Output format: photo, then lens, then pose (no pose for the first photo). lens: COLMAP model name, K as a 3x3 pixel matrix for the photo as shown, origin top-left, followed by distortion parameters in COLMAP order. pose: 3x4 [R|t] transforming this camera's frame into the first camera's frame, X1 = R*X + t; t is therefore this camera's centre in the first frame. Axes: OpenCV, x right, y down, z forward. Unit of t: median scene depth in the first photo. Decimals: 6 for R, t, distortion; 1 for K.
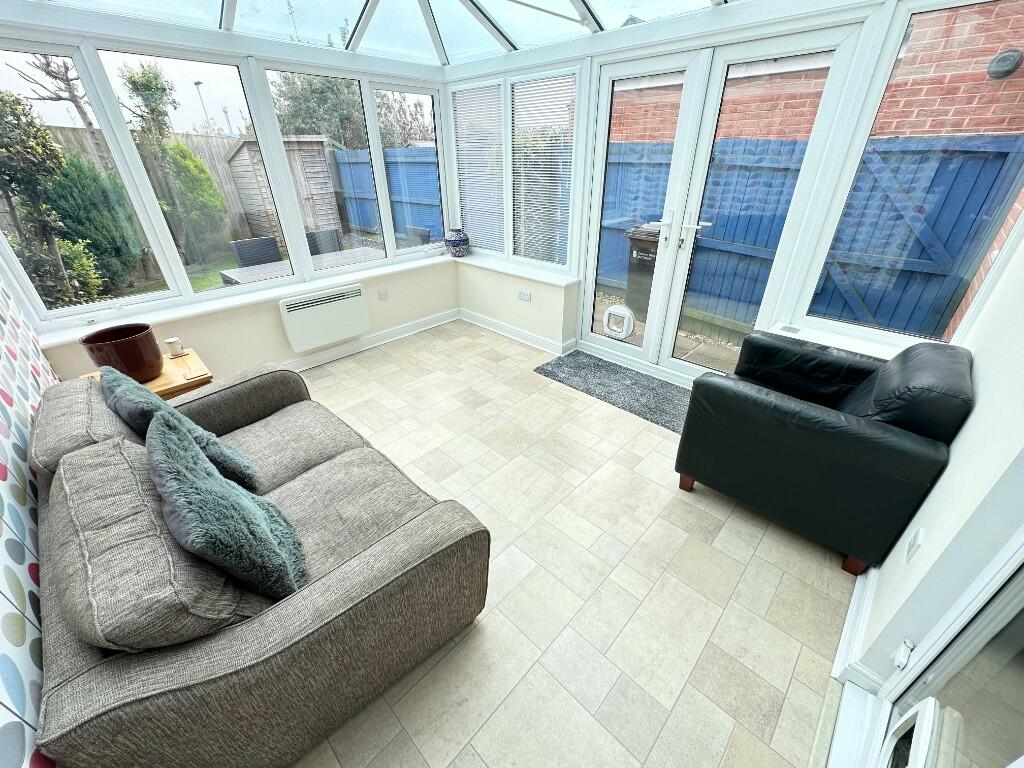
lens RADIAL K [[407.2, 0, 513.2], [0, 407.2, 384.0], [0, 0, 1]] dist [-0.001782, 0.000141]
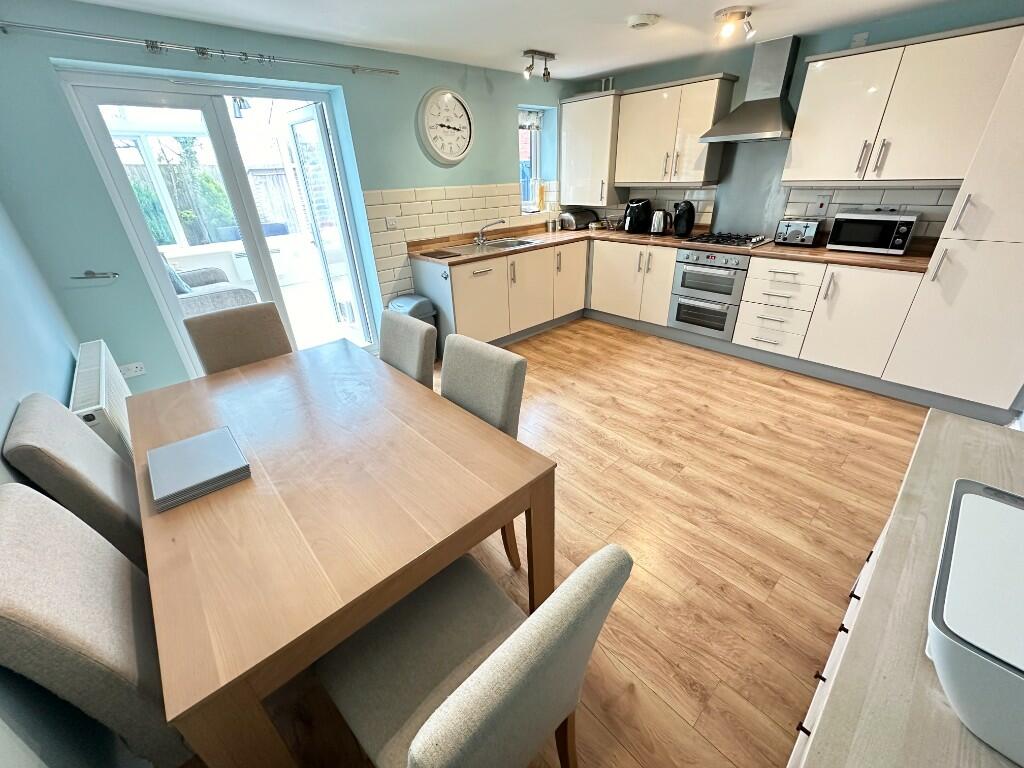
lens RADIAL K [[407.2, 0, 512.5], [0, 407.2, 382.7], [0, 0, 1]] dist [-0.001782, 0.000141]
pose [[0.998198, 0.007444, -0.059548, 0.422448], [-0.009305, 0.999475, -0.031038, 0.221754], [0.059286, 0.031536, 0.997743, -0.410837]]
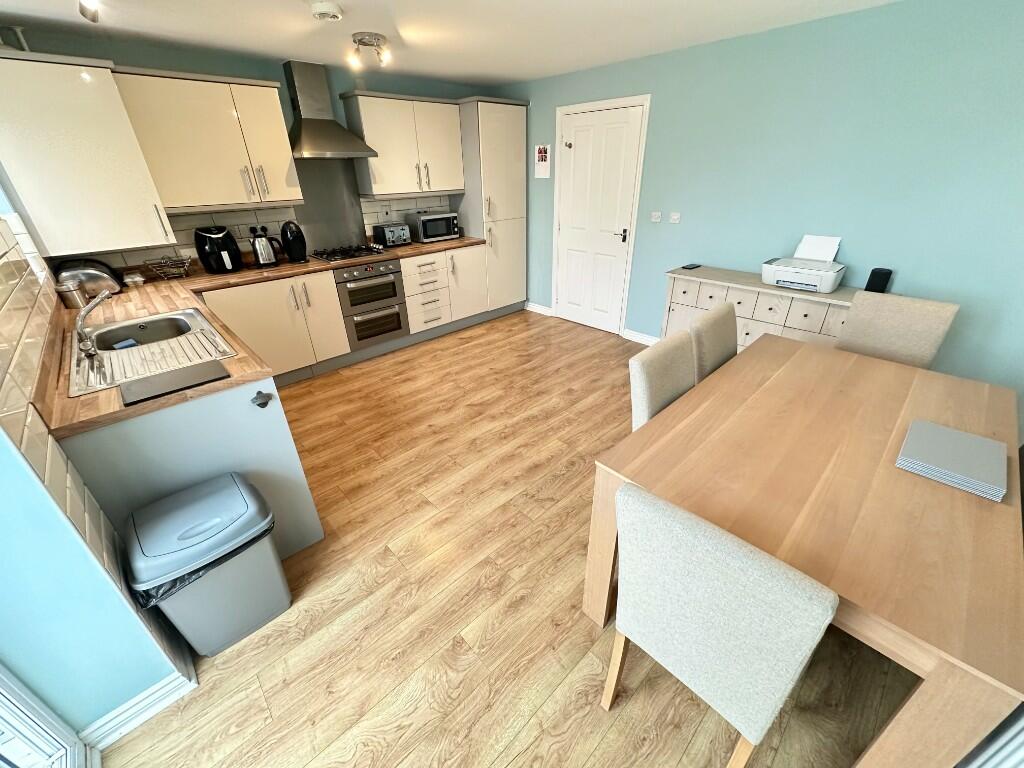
lens RADIAL K [[407.2, 0, 511.4], [0, 407.2, 382.9], [0, 0, 1]] dist [-0.001782, 0.000141]
pose [[0.045480, -0.456229, 0.888700, -0.883755], [0.504673, 0.778240, 0.373695, -0.474995], [-0.862112, 0.431507, 0.265640, 0.791145]]
